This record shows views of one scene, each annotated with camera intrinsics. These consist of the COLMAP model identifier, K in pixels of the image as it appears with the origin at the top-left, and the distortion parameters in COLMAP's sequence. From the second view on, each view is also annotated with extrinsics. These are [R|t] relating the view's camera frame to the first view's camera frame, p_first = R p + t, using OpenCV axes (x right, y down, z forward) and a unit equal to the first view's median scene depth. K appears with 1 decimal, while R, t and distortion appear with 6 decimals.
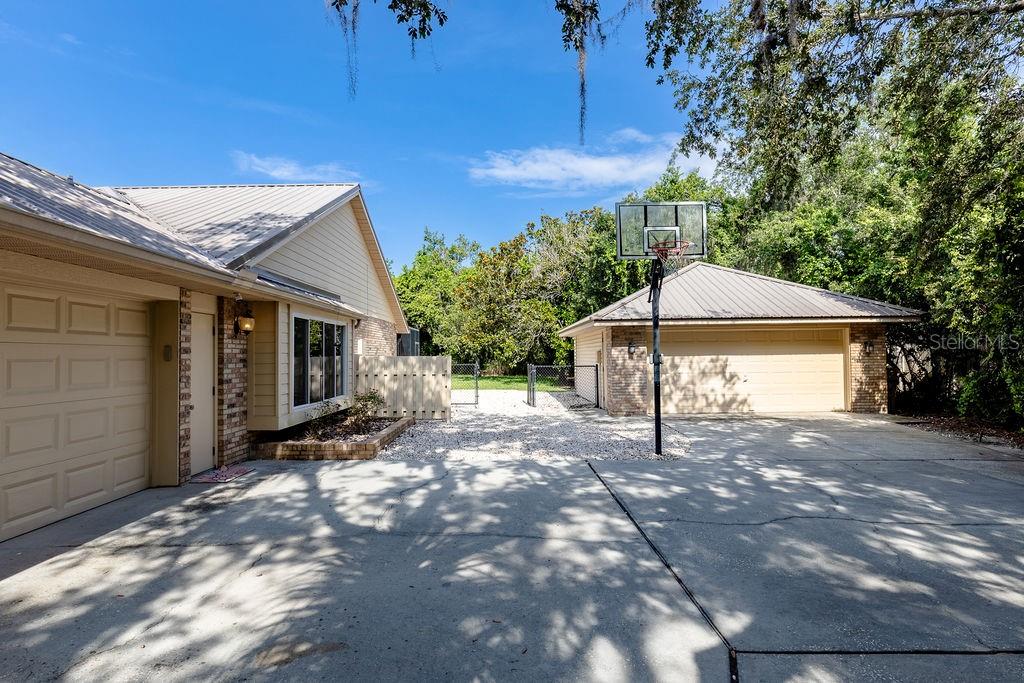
lens RADIAL K [[527.6, 0, 509.0], [0, 527.6, 339.9], [0, 0, 1]] dist [0.000520, 0.000103]
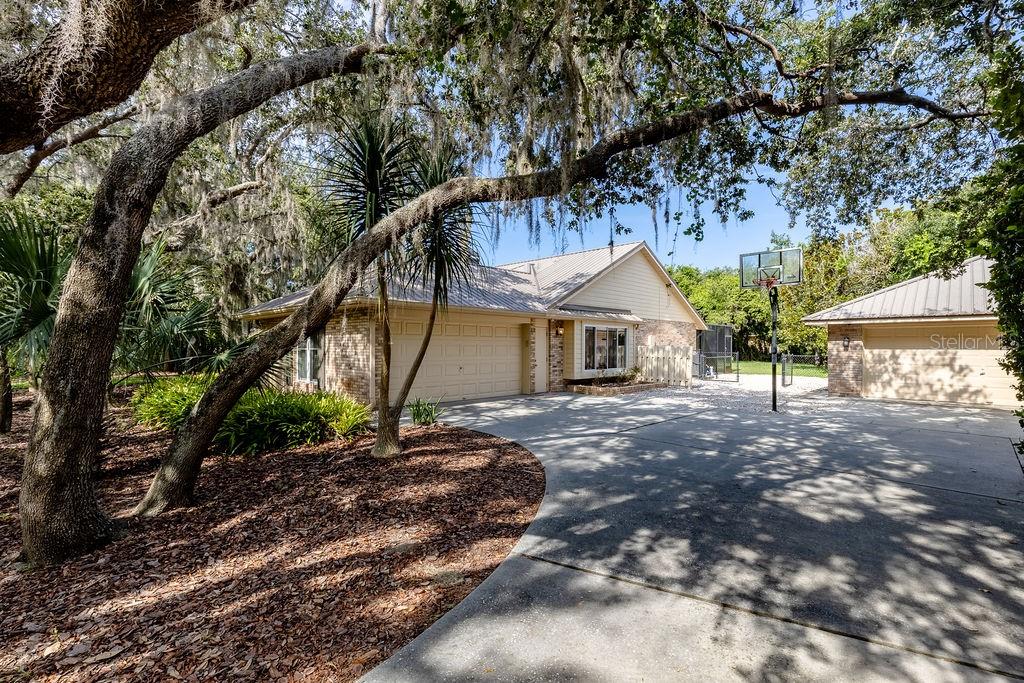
lens RADIAL K [[465.6, 0, 509.9], [0, 465.6, 344.1], [0, 0, 1]] dist [0.009648, -0.000651]
pose [[0.717889, 0.010322, -0.696081, 0.426438], [0.010916, 0.999600, 0.026080, -0.016280], [0.696072, -0.026321, 0.717489, -0.337324]]
